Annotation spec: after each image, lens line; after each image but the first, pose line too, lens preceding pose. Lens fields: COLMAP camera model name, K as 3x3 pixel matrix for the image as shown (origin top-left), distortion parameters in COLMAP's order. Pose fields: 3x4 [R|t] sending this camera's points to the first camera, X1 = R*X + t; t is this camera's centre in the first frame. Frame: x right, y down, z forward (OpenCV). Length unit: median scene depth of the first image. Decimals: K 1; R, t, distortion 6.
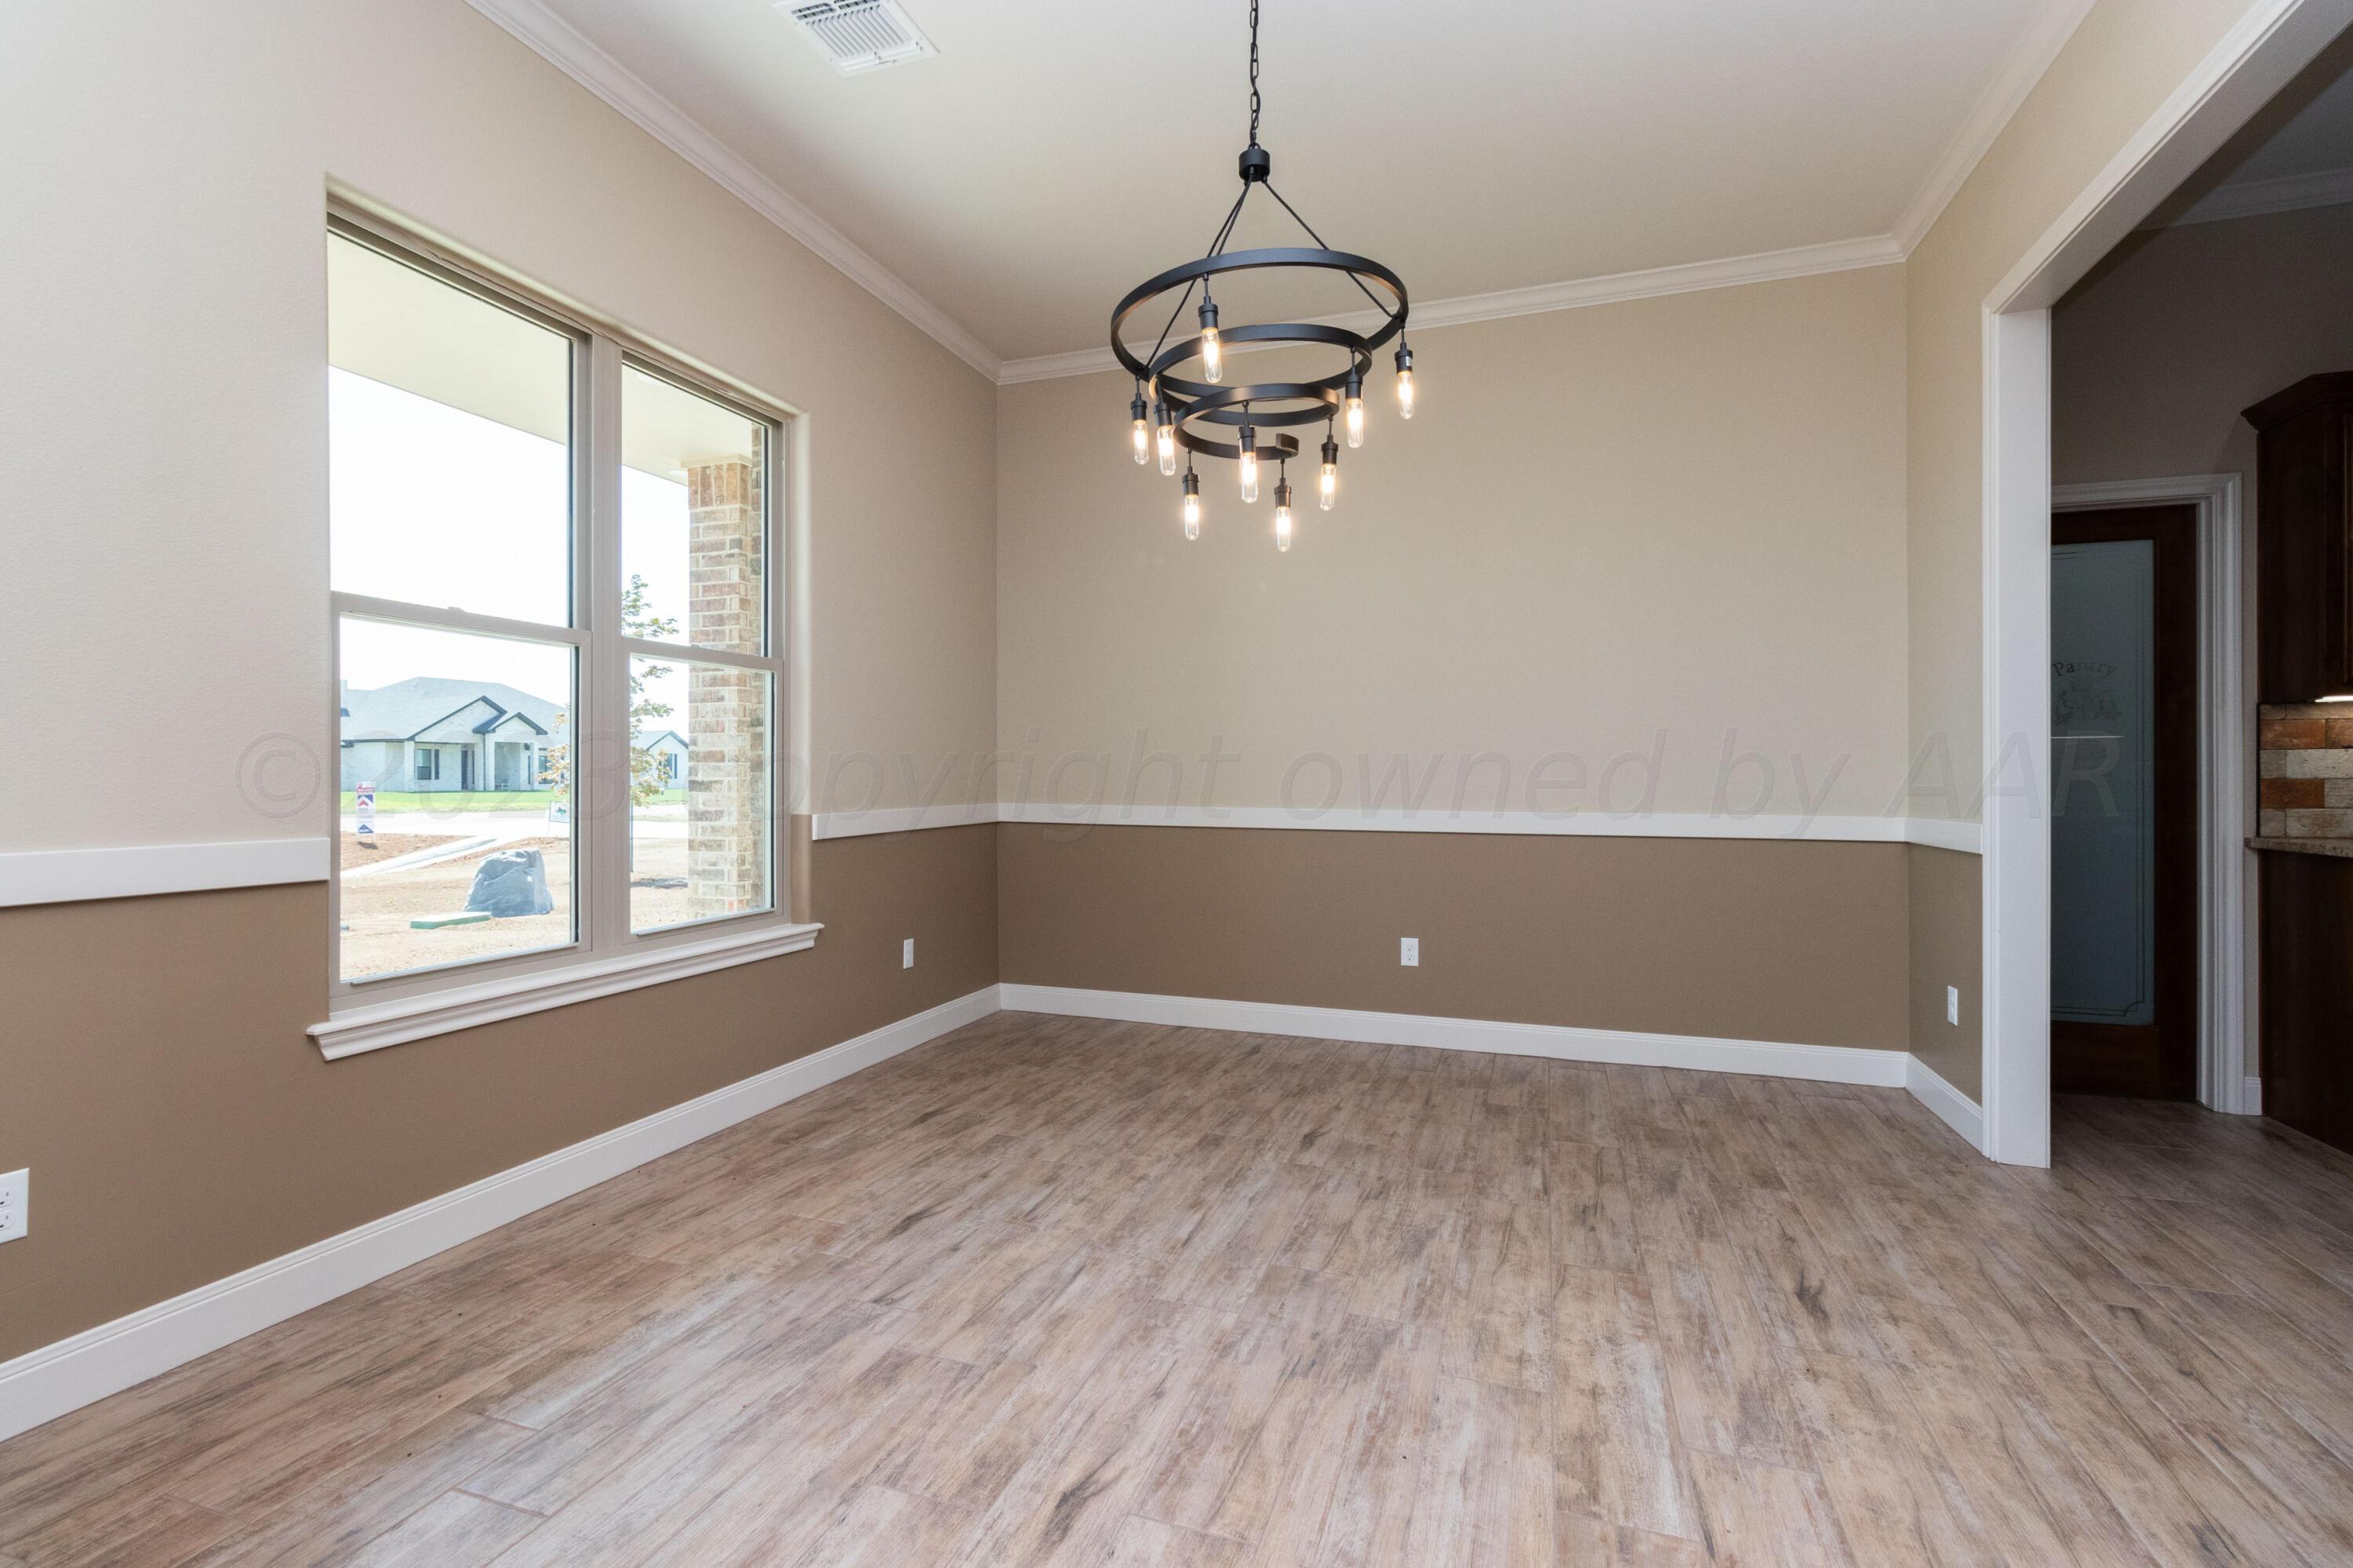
lens RADIAL K [[1098.1, 0, 1157.6], [0, 1098.1, 769.9], [0, 0, 1]] dist [0.004329, -0.002464]
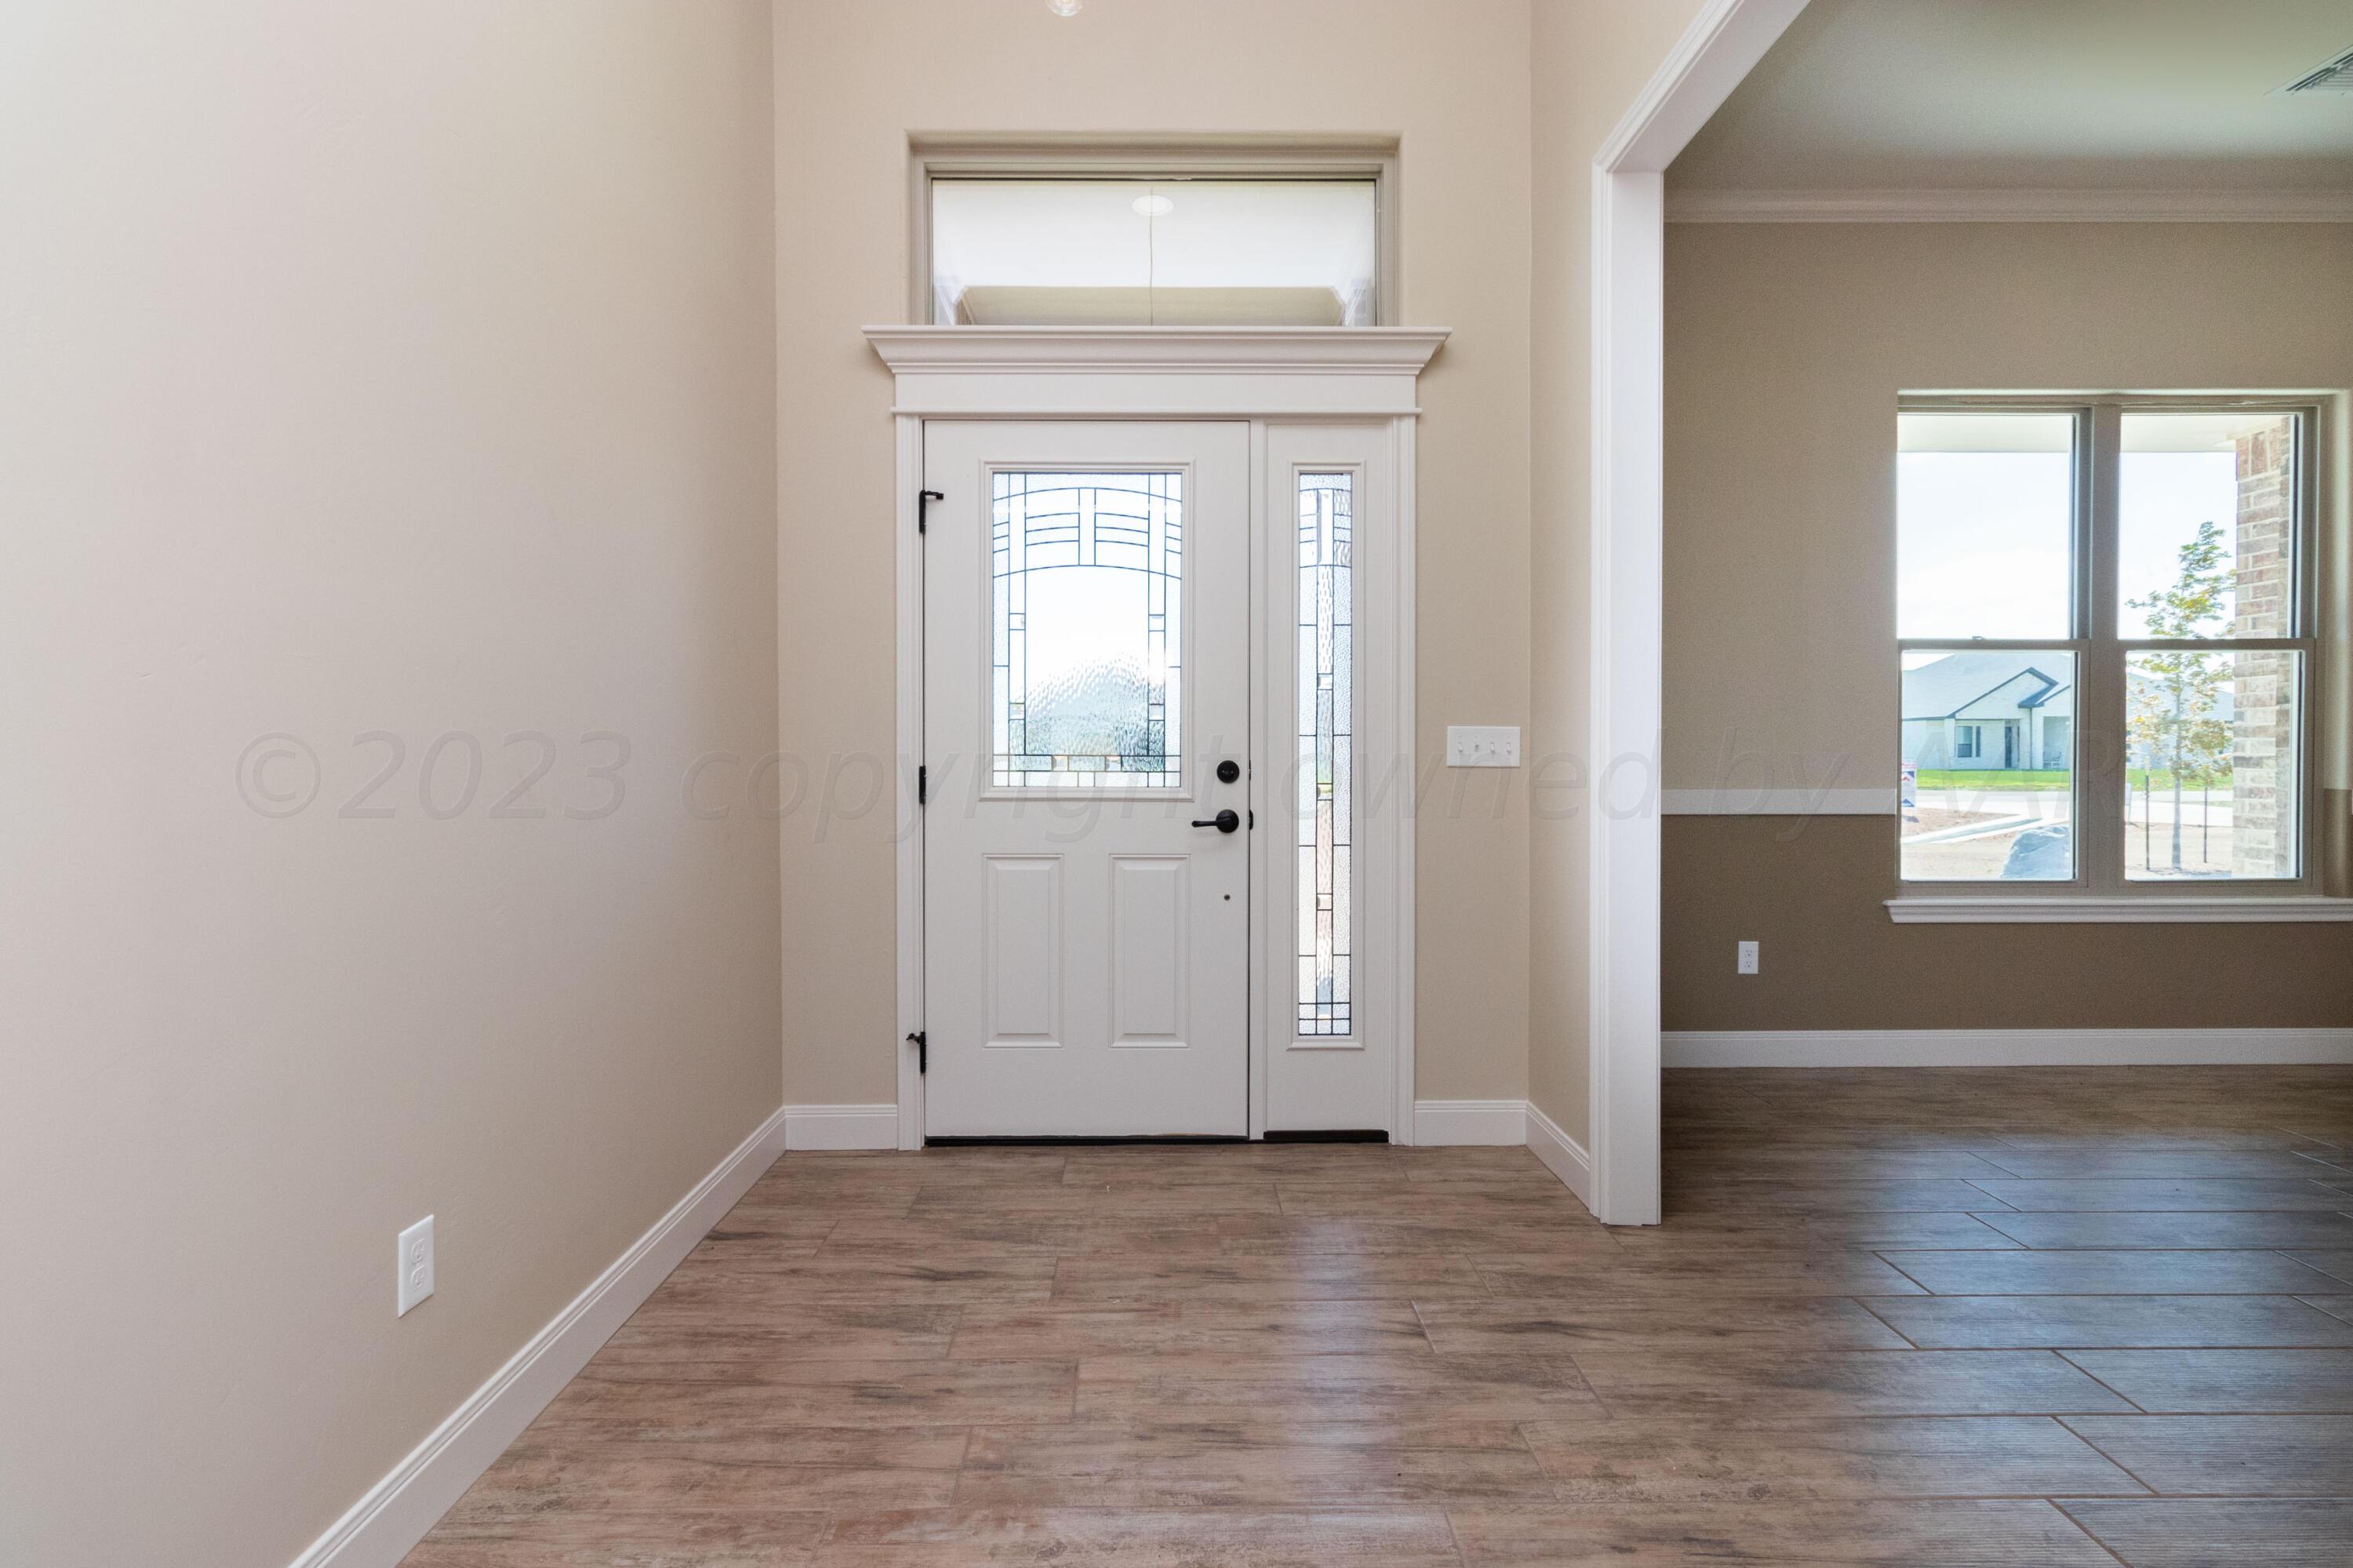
lens RADIAL K [[1098.1, 0, 1161.9], [0, 1098.1, 770.1], [0, 0, 1]] dist [0.004329, -0.002464]
pose [[0.344795, 0.012441, -0.938596, 0.250479], [0.006538, 0.999856, 0.015655, 0.000021], [0.938655, -0.011534, 0.344664, -0.362312]]
